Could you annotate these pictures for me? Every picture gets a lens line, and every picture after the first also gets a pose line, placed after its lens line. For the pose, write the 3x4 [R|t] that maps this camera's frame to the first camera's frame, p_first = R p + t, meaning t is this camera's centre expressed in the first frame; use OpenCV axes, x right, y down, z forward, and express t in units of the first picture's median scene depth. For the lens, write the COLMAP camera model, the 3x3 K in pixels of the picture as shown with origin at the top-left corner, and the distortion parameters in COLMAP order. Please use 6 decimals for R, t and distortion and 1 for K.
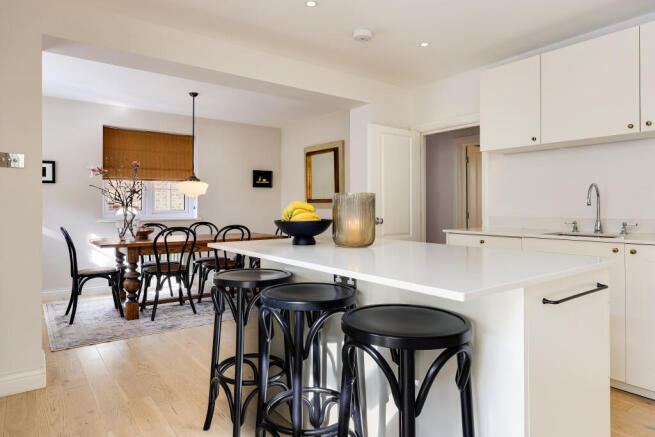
lens RADIAL K [[407.1, 0, 324.9], [0, 407.1, 205.3], [0, 0, 1]] dist [0.003496, 0.000635]
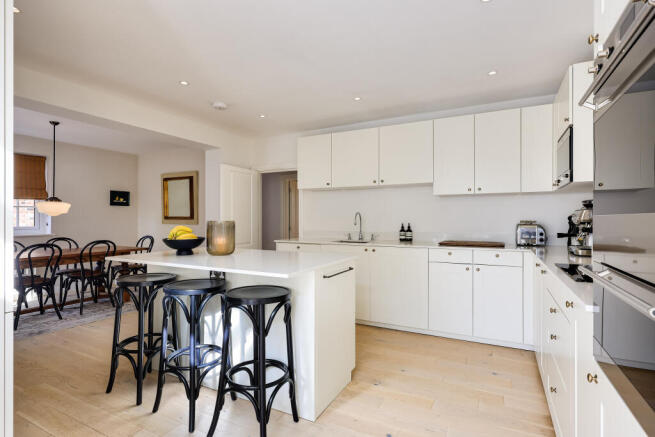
lens RADIAL K [[333.9, 0, 330.4], [0, 333.9, 219.5], [0, 0, 1]] dist [-0.001065, 0.000945]
pose [[0.896798, 0.000865, 0.442439, -0.062369], [-0.004030, 0.999973, 0.006213, -0.023101], [-0.442421, -0.007355, 0.896777, -0.178265]]
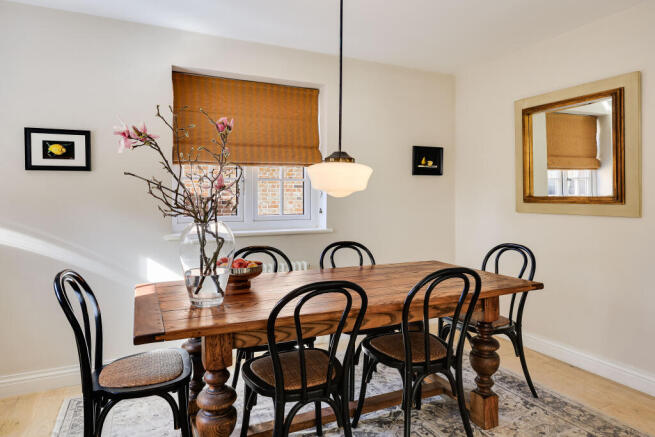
lens RADIAL K [[407.1, 0, 321.0], [0, 407.1, 203.3], [0, 0, 1]] dist [0.003496, 0.000635]
pose [[0.977303, 0.002974, -0.211825, -0.301768], [0.001436, 0.999785, 0.020665, -0.027084], [0.211841, -0.020500, 0.977089, 0.662145]]
